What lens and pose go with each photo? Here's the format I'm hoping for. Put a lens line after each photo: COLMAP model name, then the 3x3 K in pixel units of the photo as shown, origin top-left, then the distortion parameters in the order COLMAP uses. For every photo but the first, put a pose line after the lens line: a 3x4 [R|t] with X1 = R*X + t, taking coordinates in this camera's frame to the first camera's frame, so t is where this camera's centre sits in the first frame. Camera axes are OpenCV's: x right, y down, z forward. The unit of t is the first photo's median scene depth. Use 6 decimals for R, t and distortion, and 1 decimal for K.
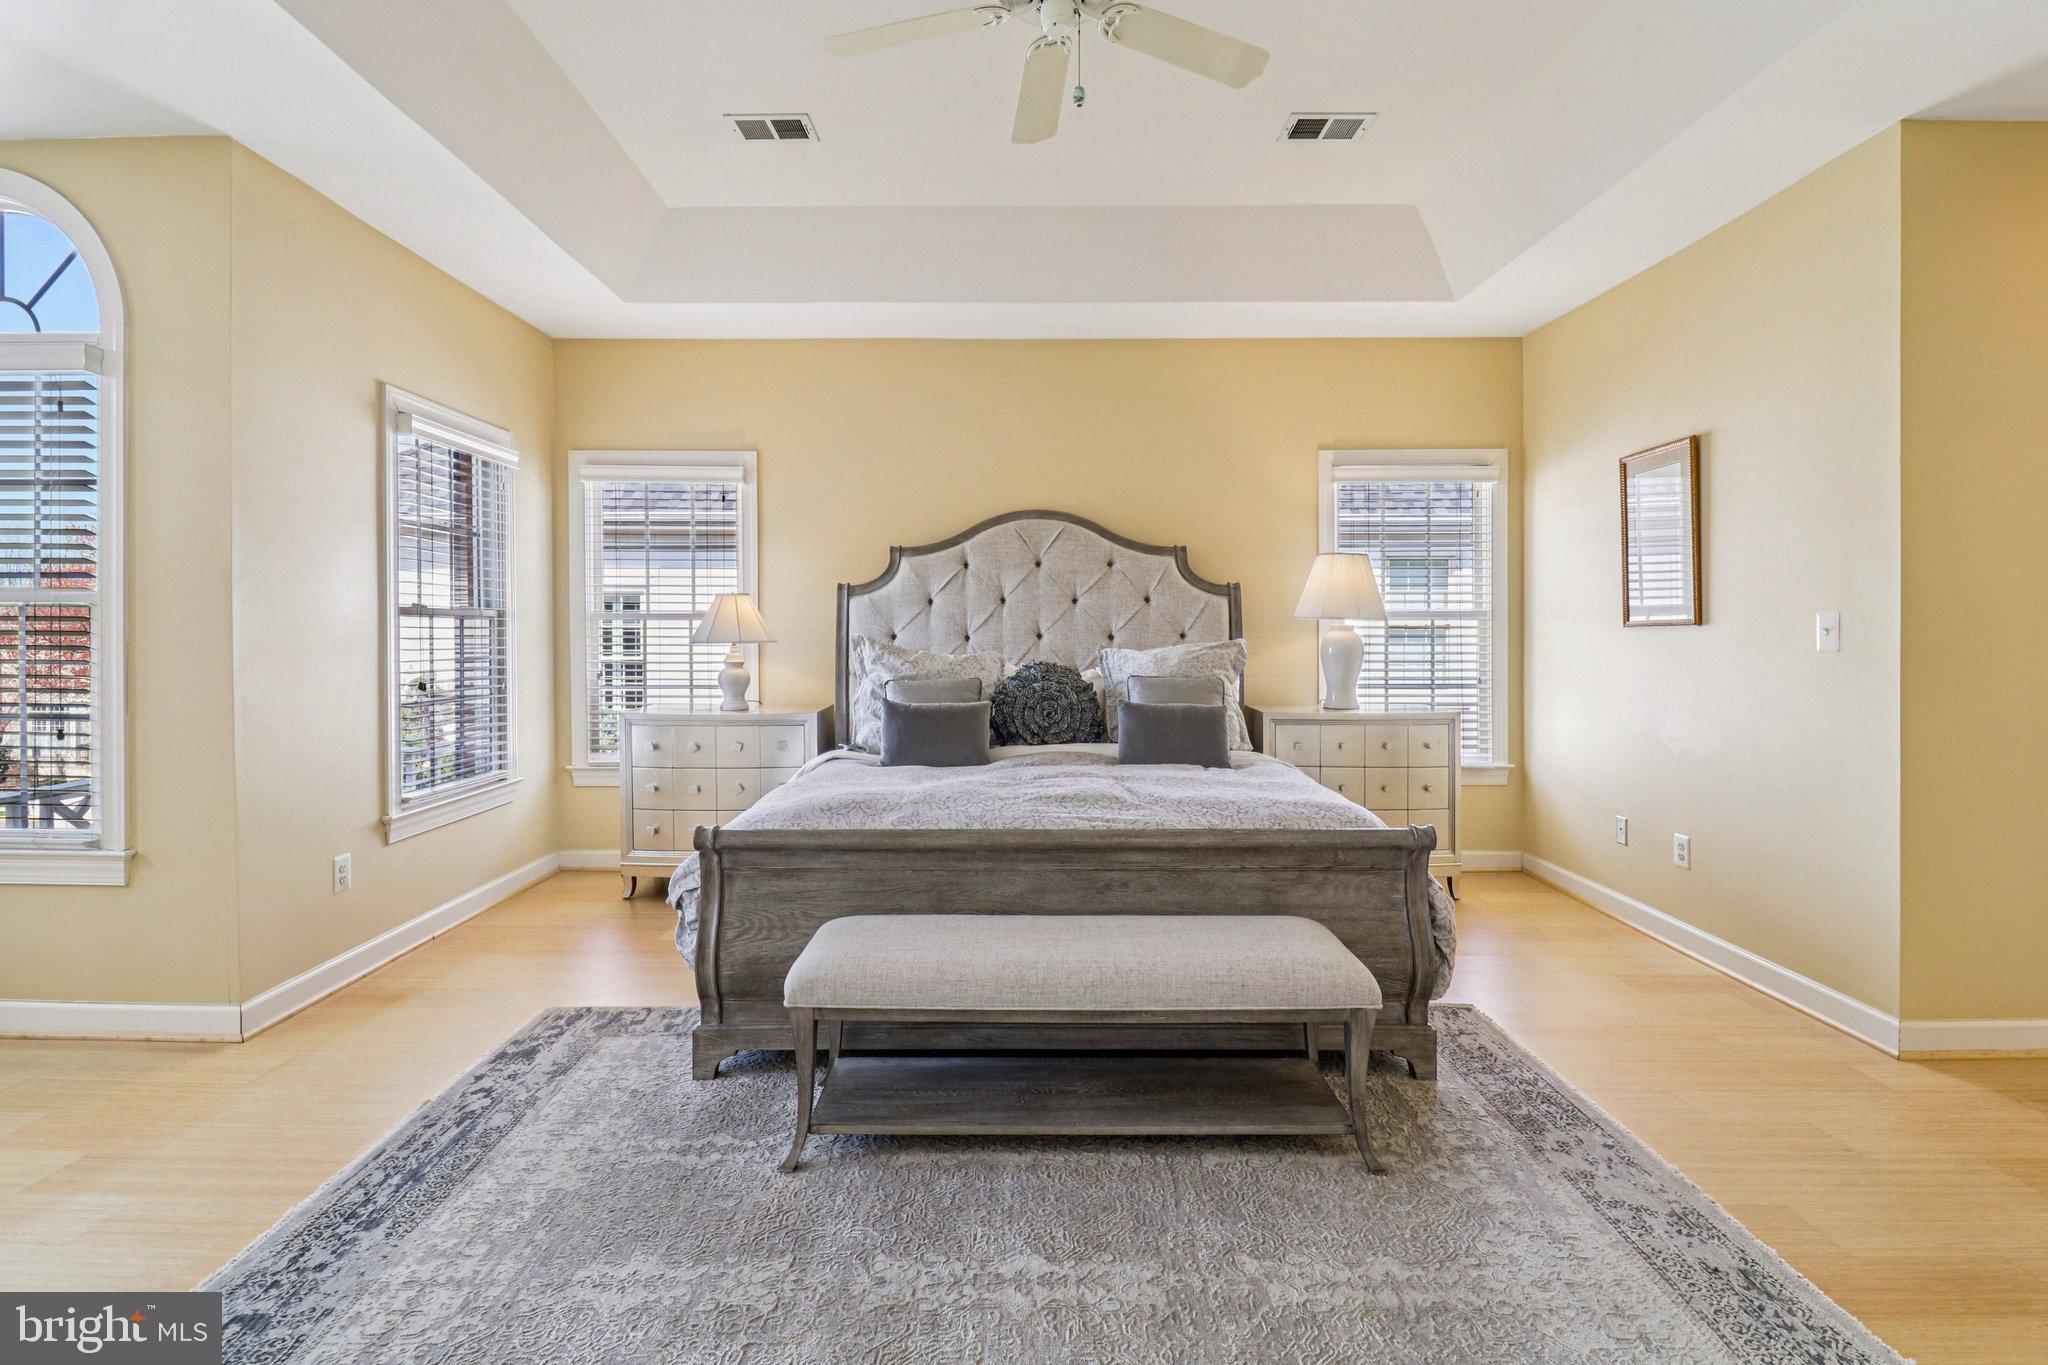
lens RADIAL K [[1003.2, 0, 1017.6], [0, 1003.2, 634.3], [0, 0, 1]] dist [-0.011679, -0.000602]
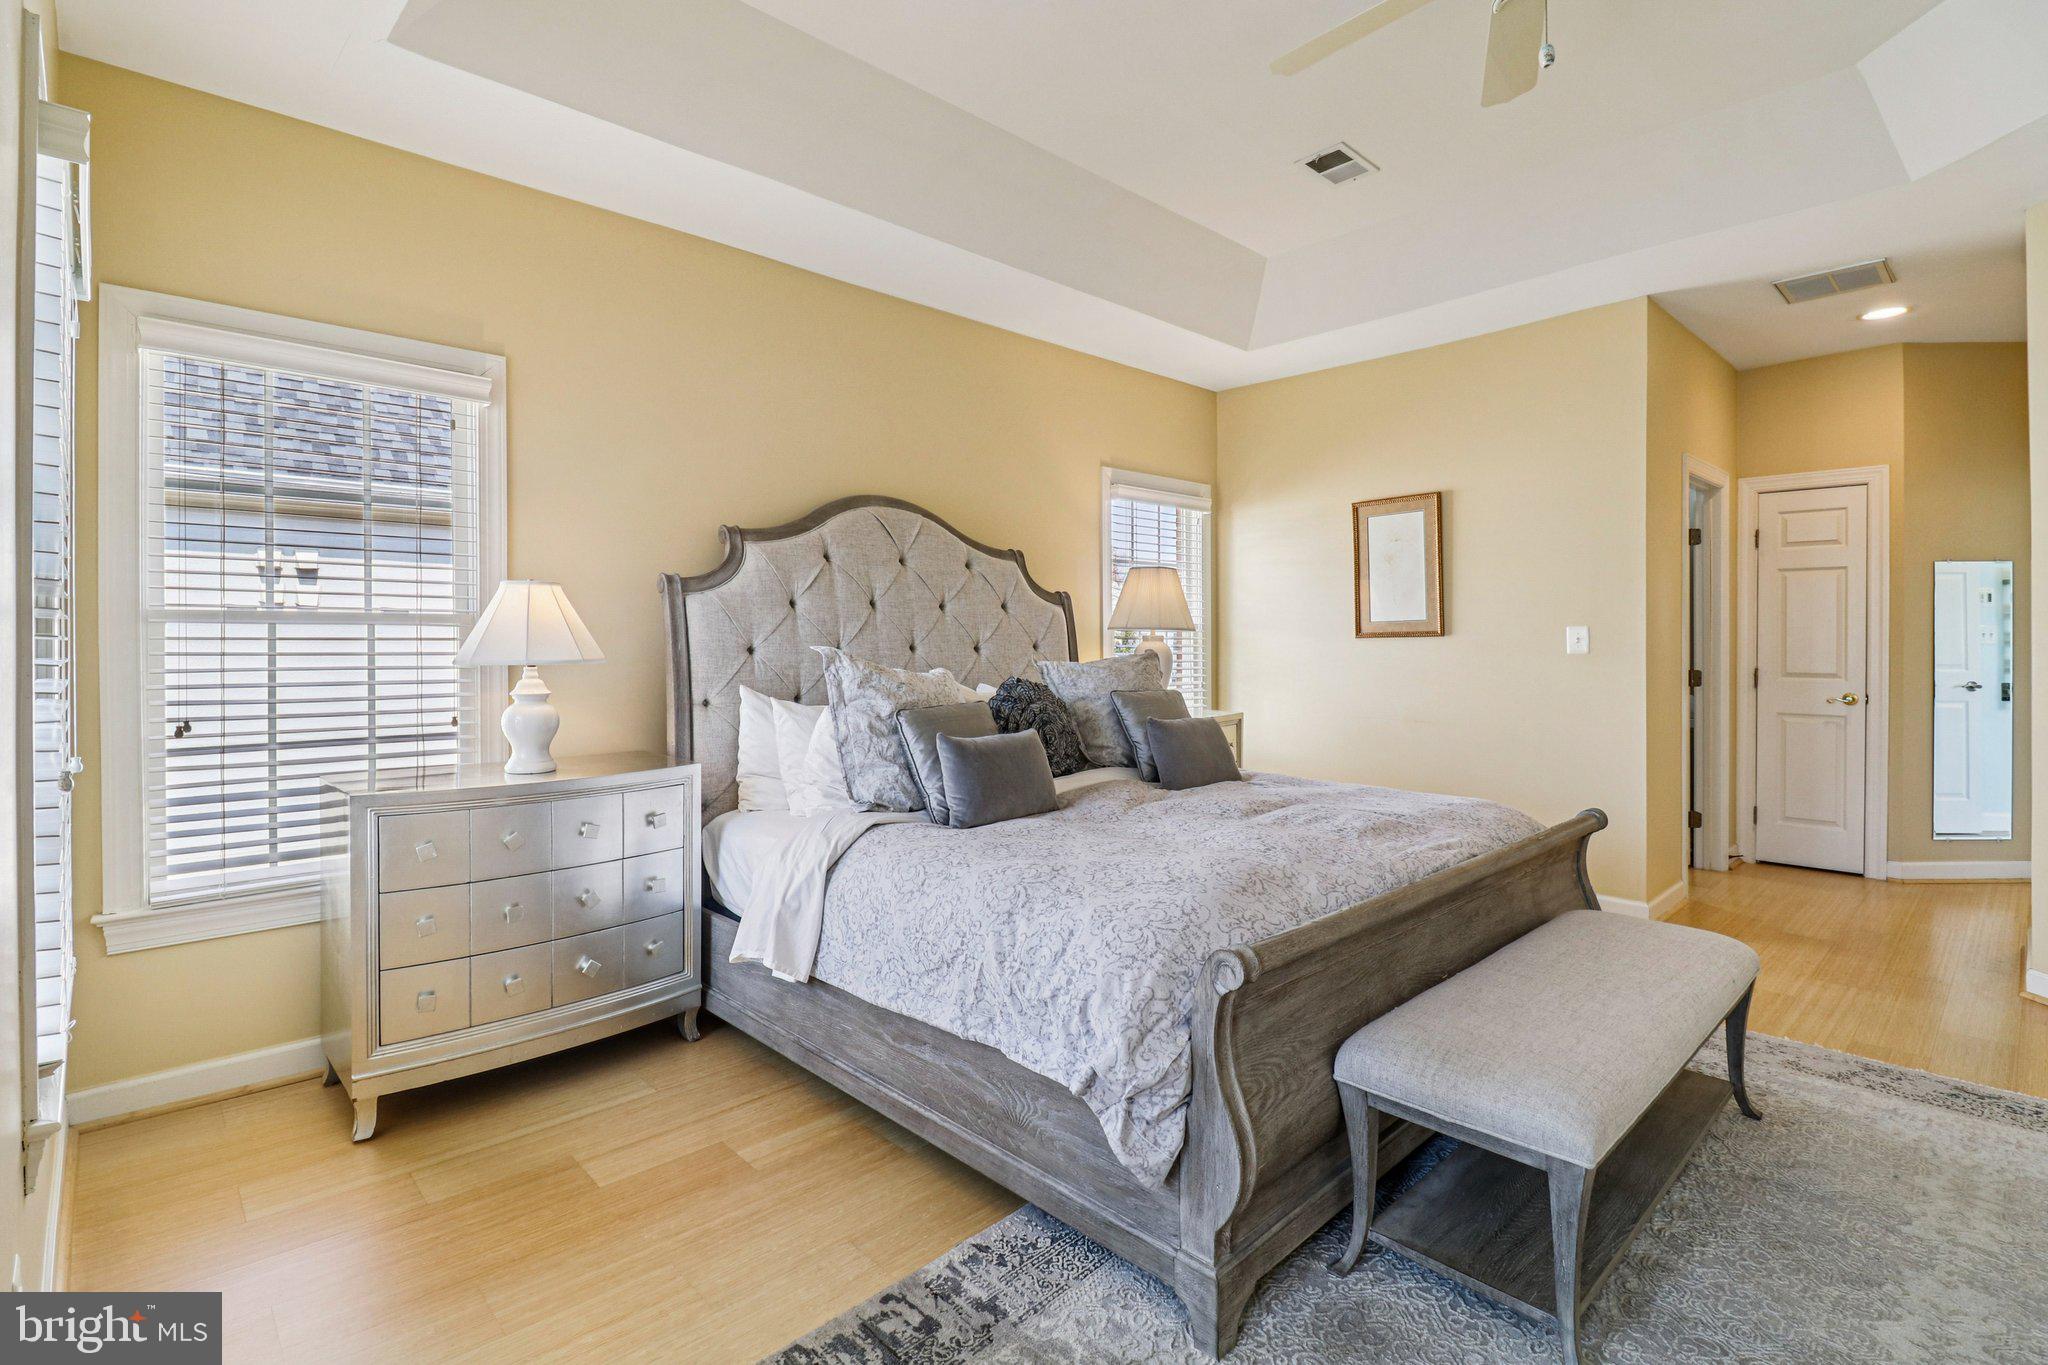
lens RADIAL K [[960.8, 0, 1018.5], [0, 960.8, 633.8], [0, 0, 1]] dist [0.003451, -0.007698]
pose [[0.727803, 0.003568, 0.685777, -0.501037], [0.005961, 0.999916, -0.011529, -0.000454], [-0.685760, 0.012479, 0.727721, 0.390220]]
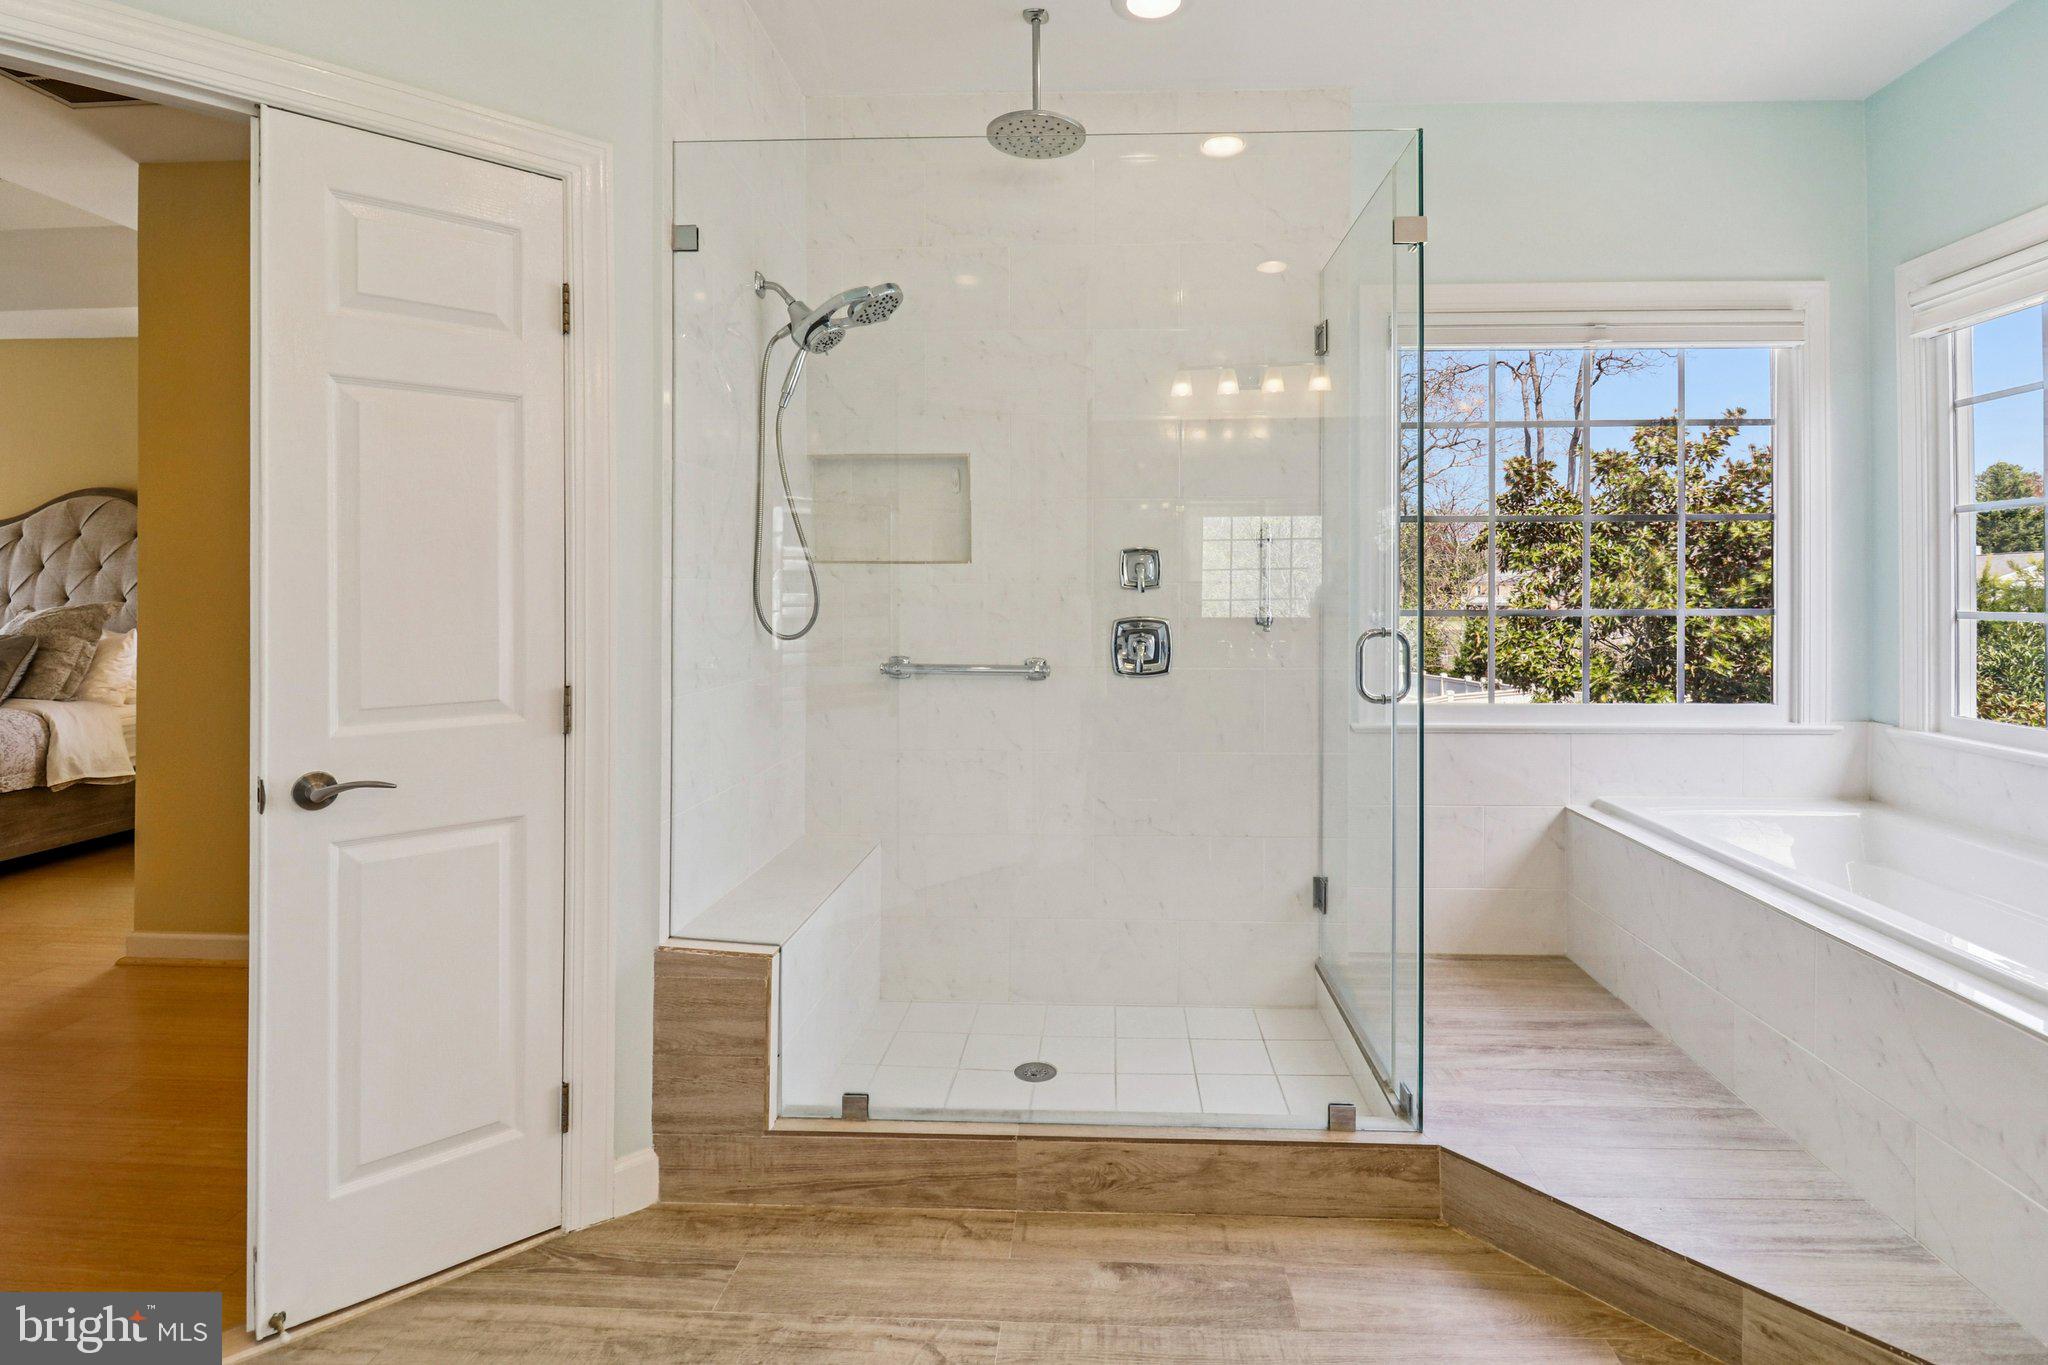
lens RADIAL K [[984.6, 0, 1066.5], [0, 984.6, 587.3], [0, 0, 1]] dist [-0.000808, -0.009401]
pose [[0.999054, 0.002474, -0.043417, 1.318361], [-0.002870, 0.999955, -0.009068, -0.004375], [0.043393, 0.009184, 0.999016, -0.067155]]
